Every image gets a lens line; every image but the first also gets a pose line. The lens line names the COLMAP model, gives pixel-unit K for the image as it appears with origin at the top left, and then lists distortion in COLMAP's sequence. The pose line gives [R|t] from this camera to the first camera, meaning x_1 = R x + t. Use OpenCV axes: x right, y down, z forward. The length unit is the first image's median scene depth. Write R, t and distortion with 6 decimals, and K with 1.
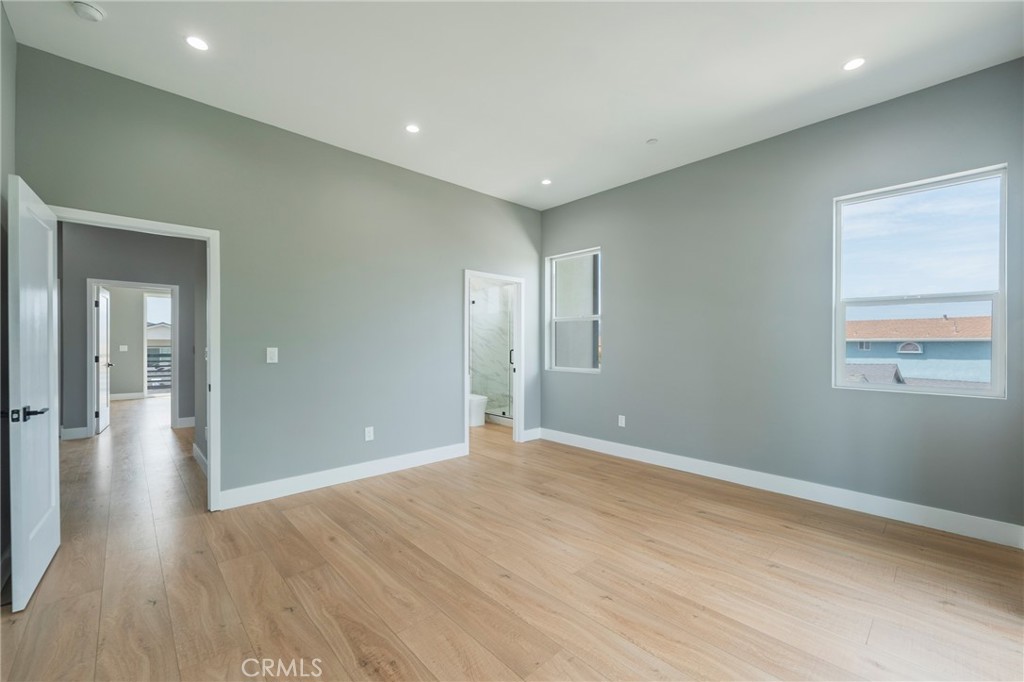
lens RADIAL K [[412.5, 0, 512.3], [0, 412.5, 339.3], [0, 0, 1]] dist [-0.001184, -0.000185]
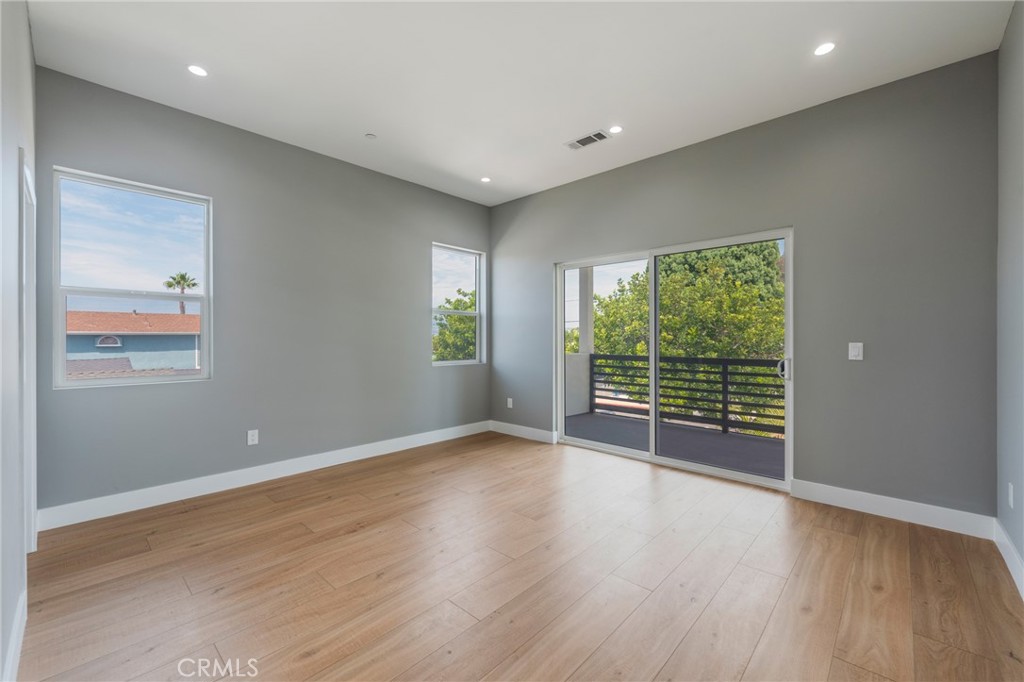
lens RADIAL K [[412.5, 0, 512.3], [0, 412.5, 339.3], [0, 0, 1]] dist [-0.001184, -0.000185]
pose [[-0.063452, -0.005146, 0.997972, -0.607160], [-0.011320, 0.999926, 0.004436, 0.004550], [-0.997921, -0.011016, -0.063506, 0.634619]]
